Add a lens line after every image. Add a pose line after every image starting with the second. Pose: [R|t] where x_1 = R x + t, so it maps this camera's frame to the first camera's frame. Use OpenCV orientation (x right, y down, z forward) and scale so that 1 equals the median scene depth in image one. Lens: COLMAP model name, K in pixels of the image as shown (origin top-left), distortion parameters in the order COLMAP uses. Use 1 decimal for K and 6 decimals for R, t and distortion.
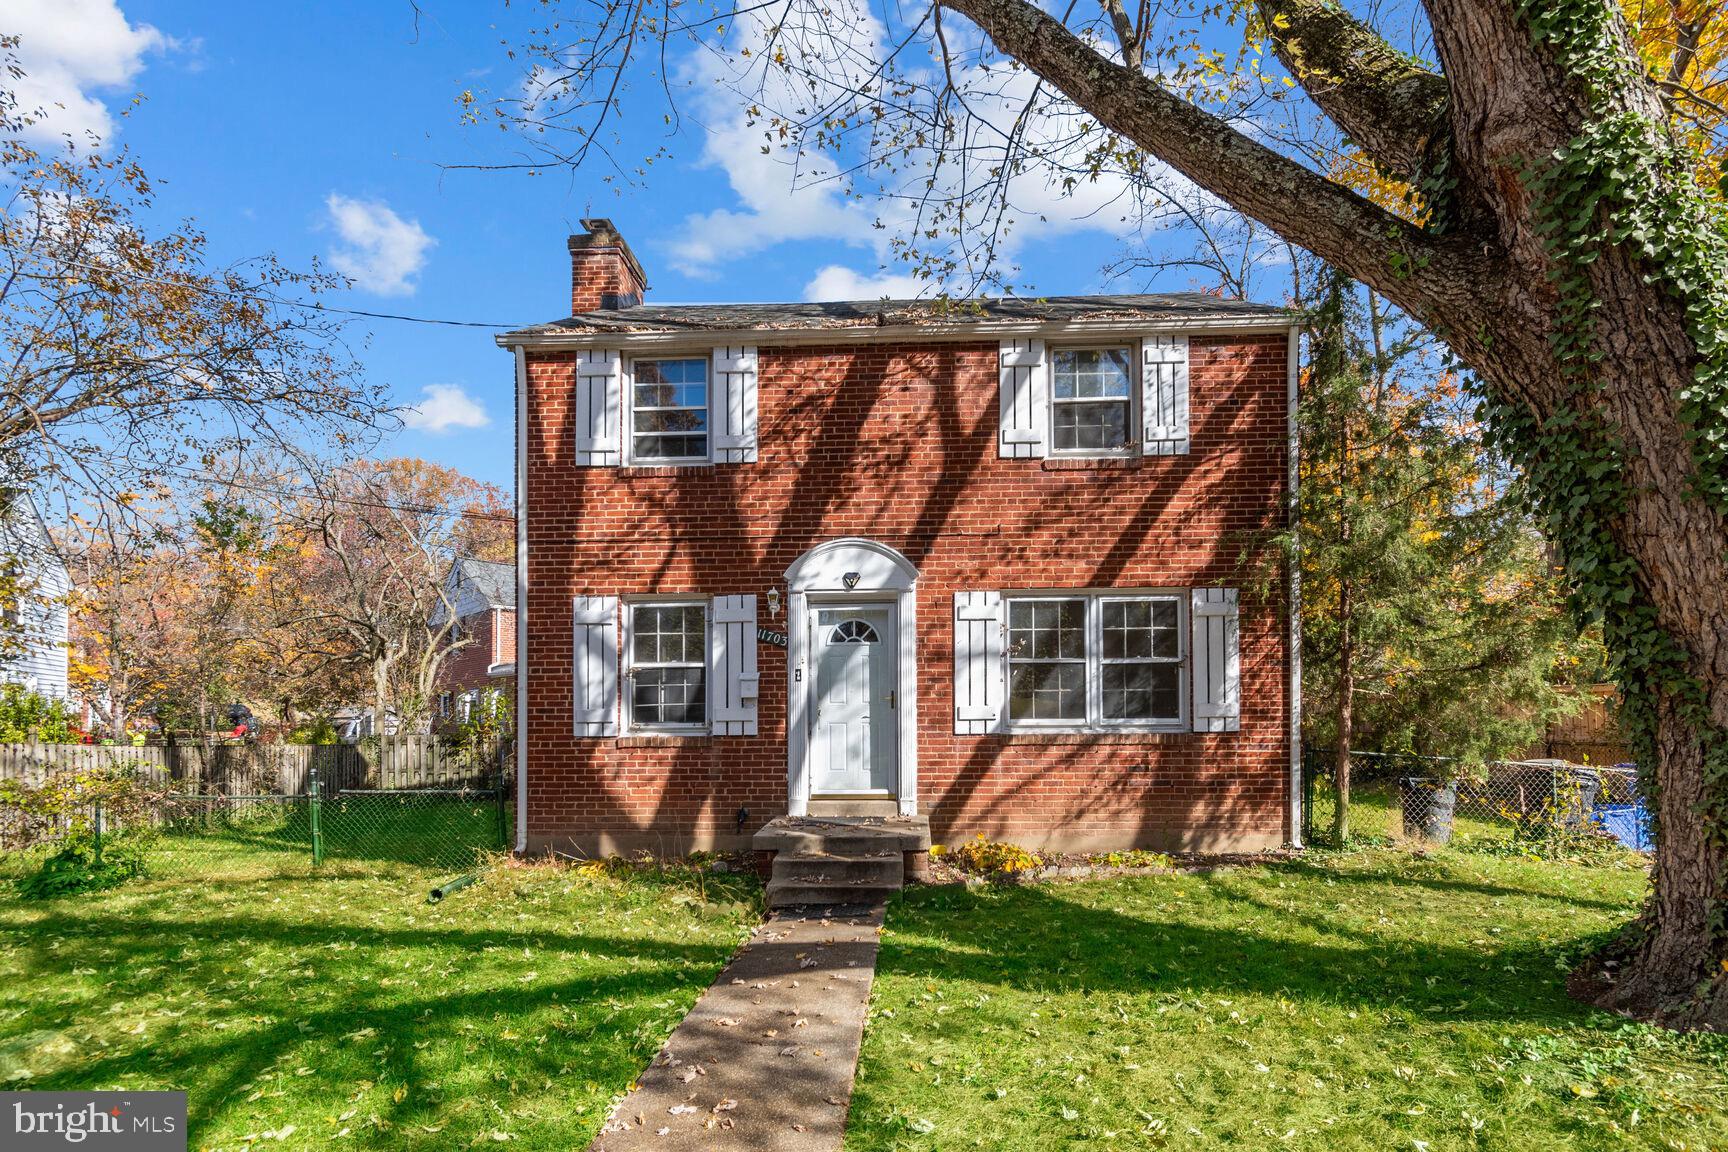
lens RADIAL K [[800.6, 0, 887.2], [0, 800.6, 623.1], [0, 0, 1]] dist [0.001683, 0.000292]
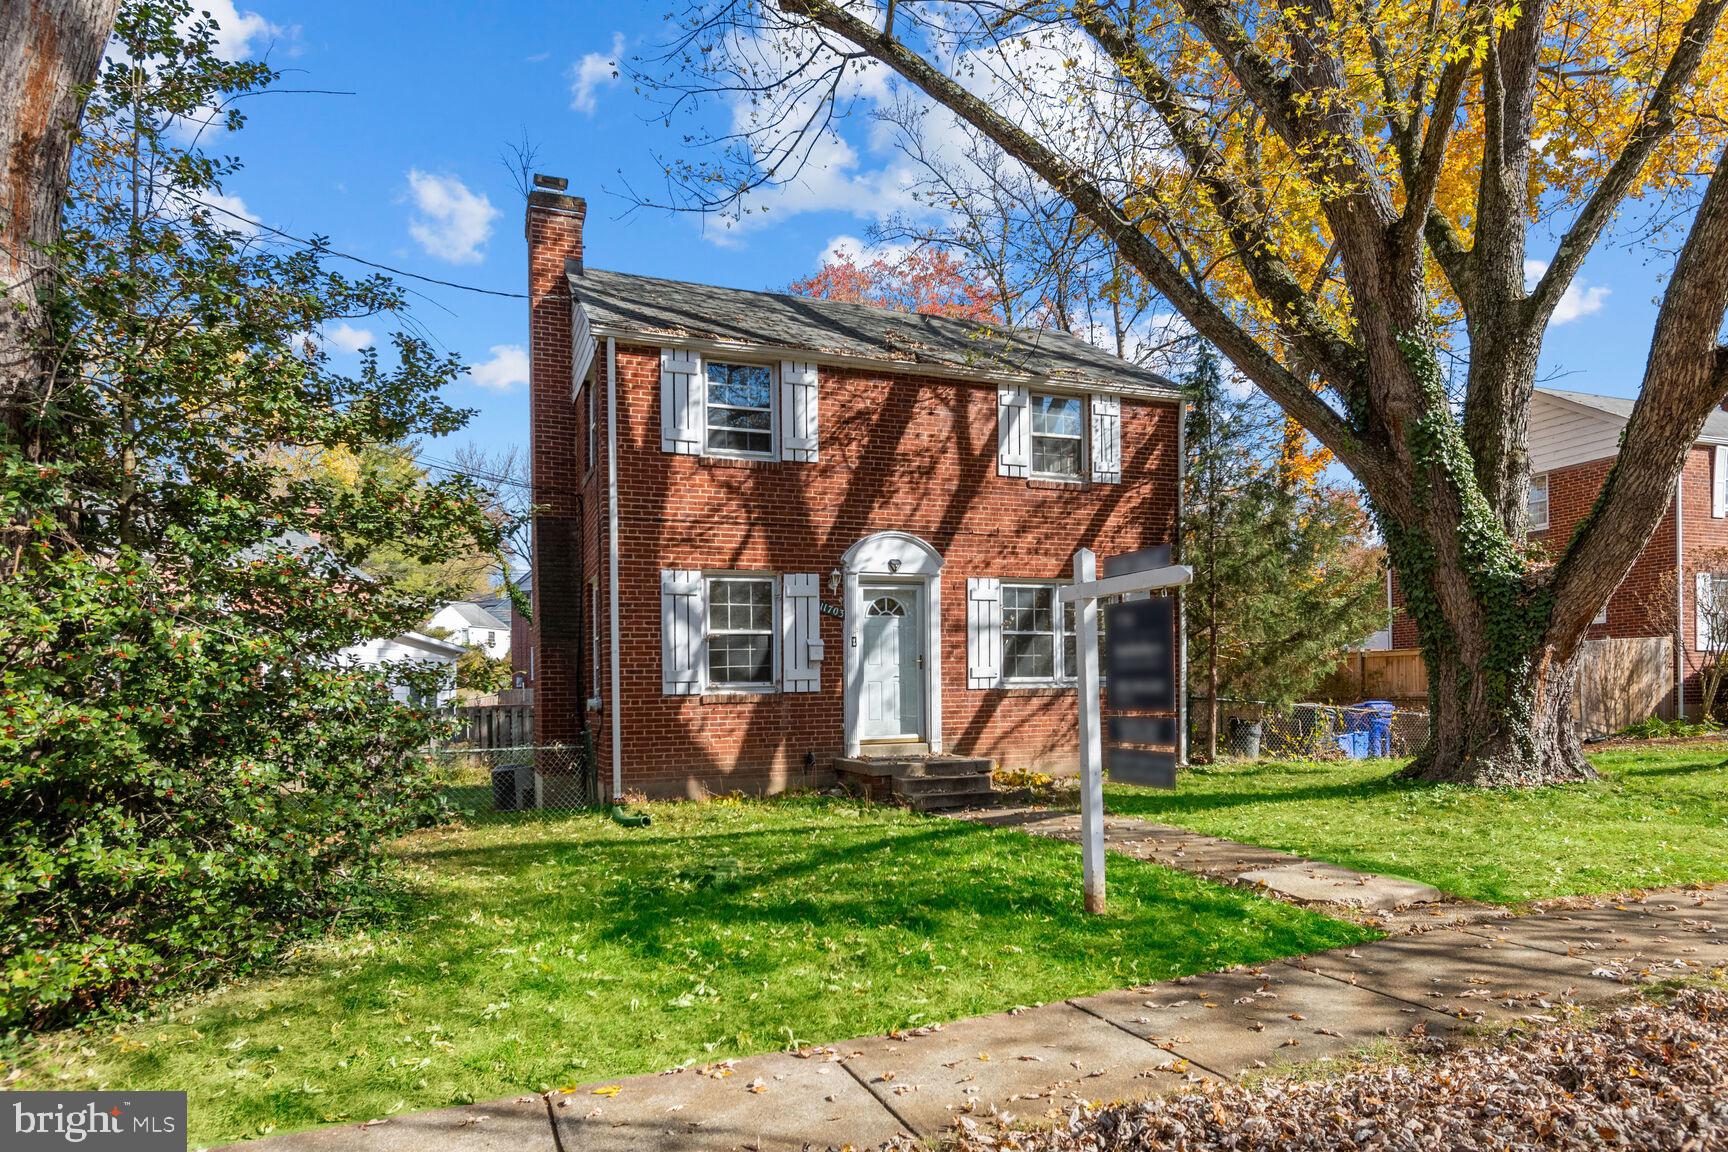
lens RADIAL K [[1034.5, 0, 862.4], [0, 1034.5, 576.5], [0, 0, 1]] dist [-0.001303, -0.000170]
pose [[0.914932, 0.036177, 0.401983, -0.722169], [-0.030962, 0.999331, -0.019467, -0.004033], [-0.402418, 0.005365, 0.915440, -0.436495]]
